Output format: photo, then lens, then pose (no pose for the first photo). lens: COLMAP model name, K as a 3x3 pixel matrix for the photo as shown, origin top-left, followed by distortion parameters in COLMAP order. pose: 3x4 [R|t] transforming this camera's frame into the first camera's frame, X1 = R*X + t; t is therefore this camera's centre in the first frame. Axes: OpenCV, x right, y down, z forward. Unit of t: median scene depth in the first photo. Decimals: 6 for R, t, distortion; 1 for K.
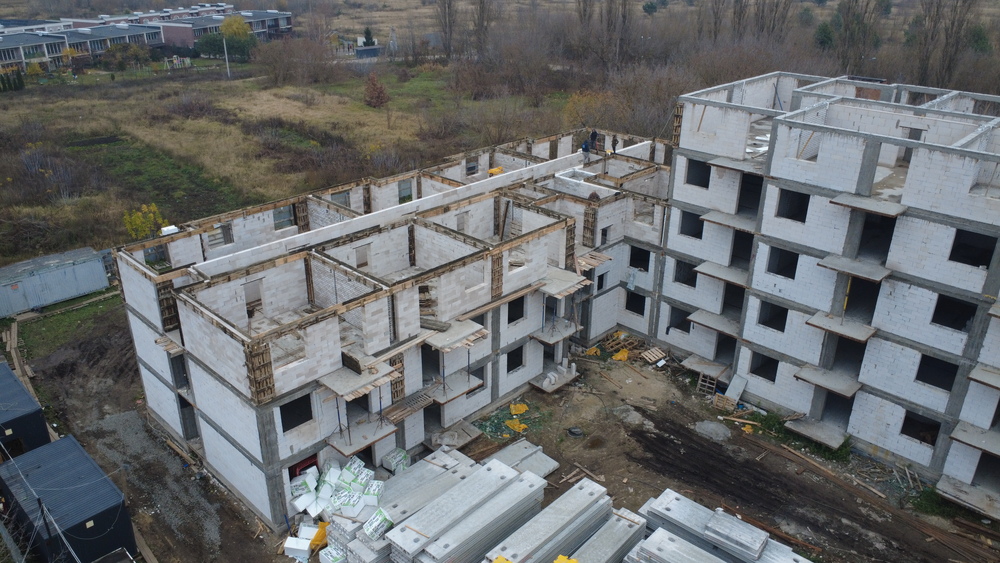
lens RADIAL K [[749.1, 0, 501.3], [0, 749.1, 283.0], [0, 0, 1]] dist [0.004158, 0.002059]
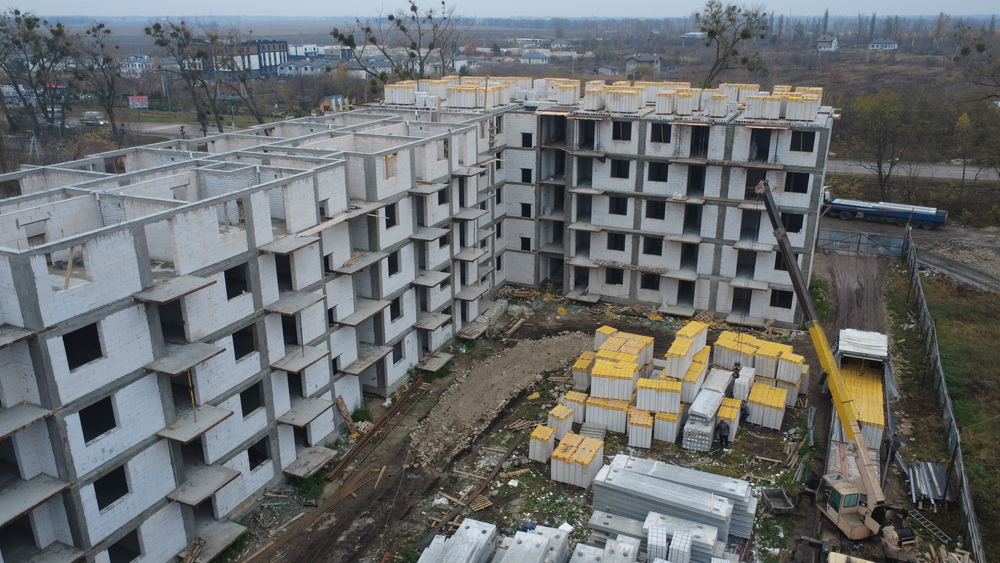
lens RADIAL K [[749.1, 0, 505.4], [0, 749.1, 279.0], [0, 0, 1]] dist [0.004158, 0.002059]
pose [[-0.346881, -0.316722, 0.882814, -0.376270], [0.390607, 0.806962, 0.442989, -0.305448], [-0.852702, 0.498498, -0.156205, 0.677867]]
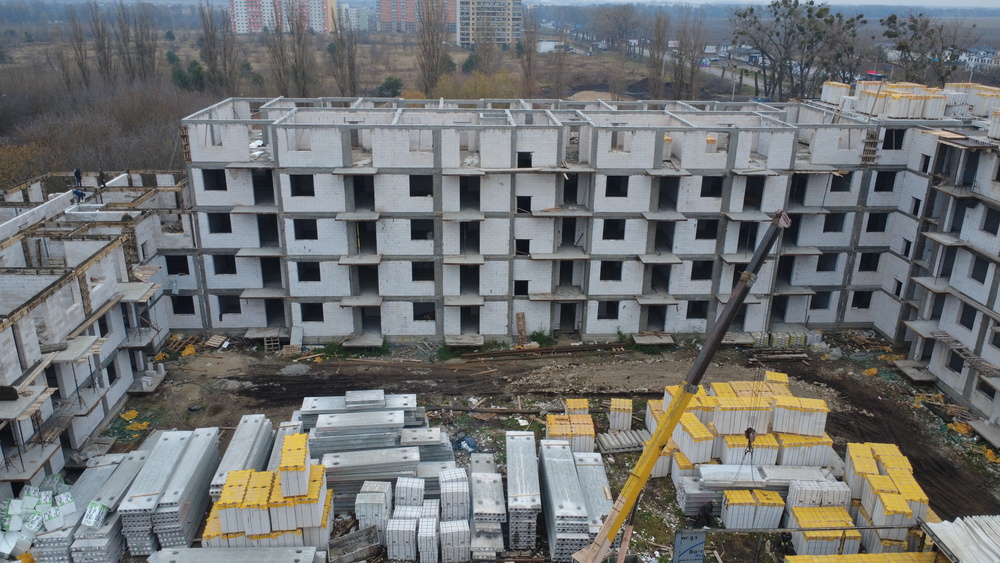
lens RADIAL K [[749.1, 0, 501.2], [0, 749.1, 279.8], [0, 0, 1]] dist [0.004158, 0.002059]
pose [[0.675085, -0.254934, 0.692292, -0.328786], [0.300512, 0.952041, 0.057542, 0.084256], [-0.673760, 0.169197, 0.719319, -0.178877]]
